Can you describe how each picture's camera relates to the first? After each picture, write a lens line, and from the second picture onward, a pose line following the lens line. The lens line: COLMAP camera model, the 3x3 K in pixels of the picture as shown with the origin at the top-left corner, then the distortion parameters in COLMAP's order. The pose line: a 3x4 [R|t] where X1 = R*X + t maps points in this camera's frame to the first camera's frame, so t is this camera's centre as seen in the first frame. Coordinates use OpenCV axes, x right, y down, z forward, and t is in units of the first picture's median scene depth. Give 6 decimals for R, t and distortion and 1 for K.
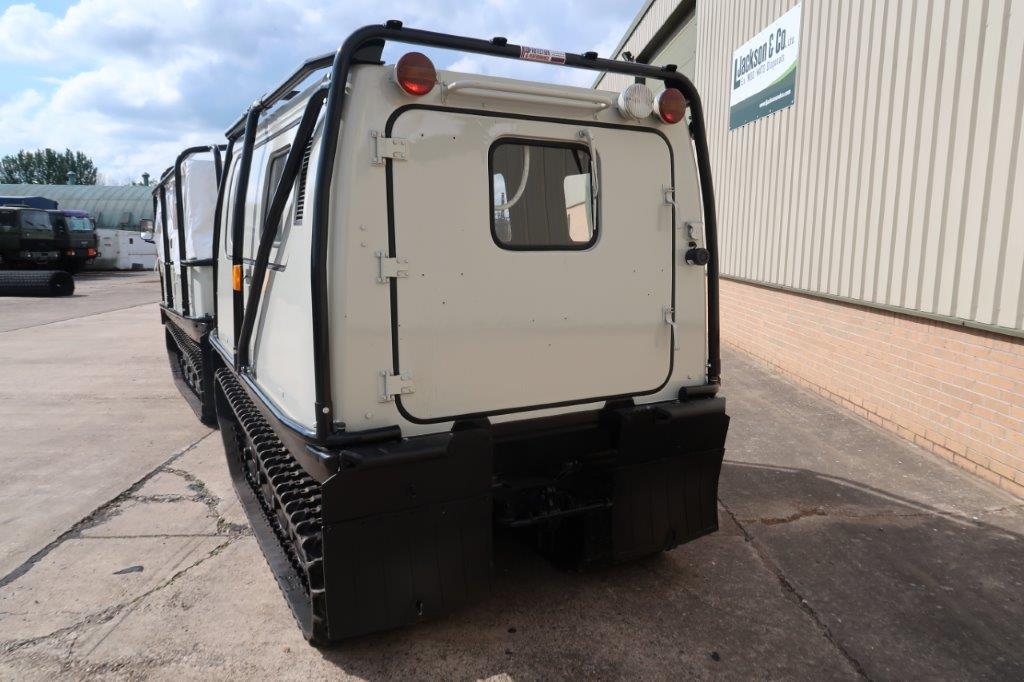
lens RADIAL K [[703.8, 0, 498.7], [0, 703.8, 337.1], [0, 0, 1]] dist [-0.029533, 0.009641]
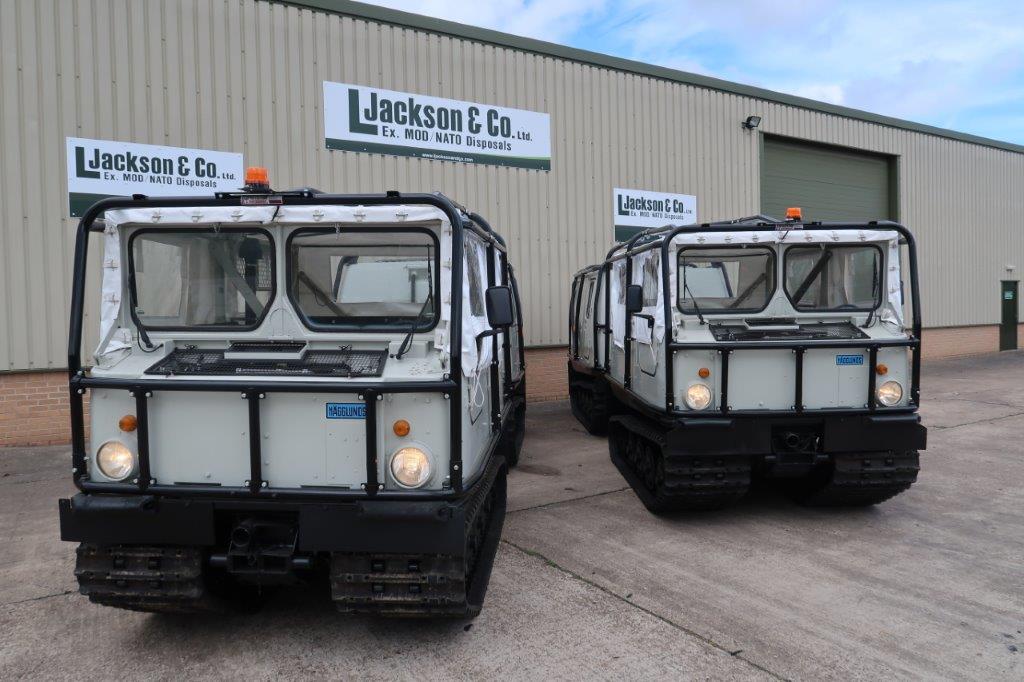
lens RADIAL K [[703.8, 0, 508.9], [0, 703.8, 338.3], [0, 0, 1]] dist [-0.029533, 0.009641]
pose [[-0.528984, -0.012749, 0.848536, -1.555993], [0.152896, 0.982093, 0.110072, -0.301461], [-0.834745, 0.187964, -0.517562, 2.061942]]
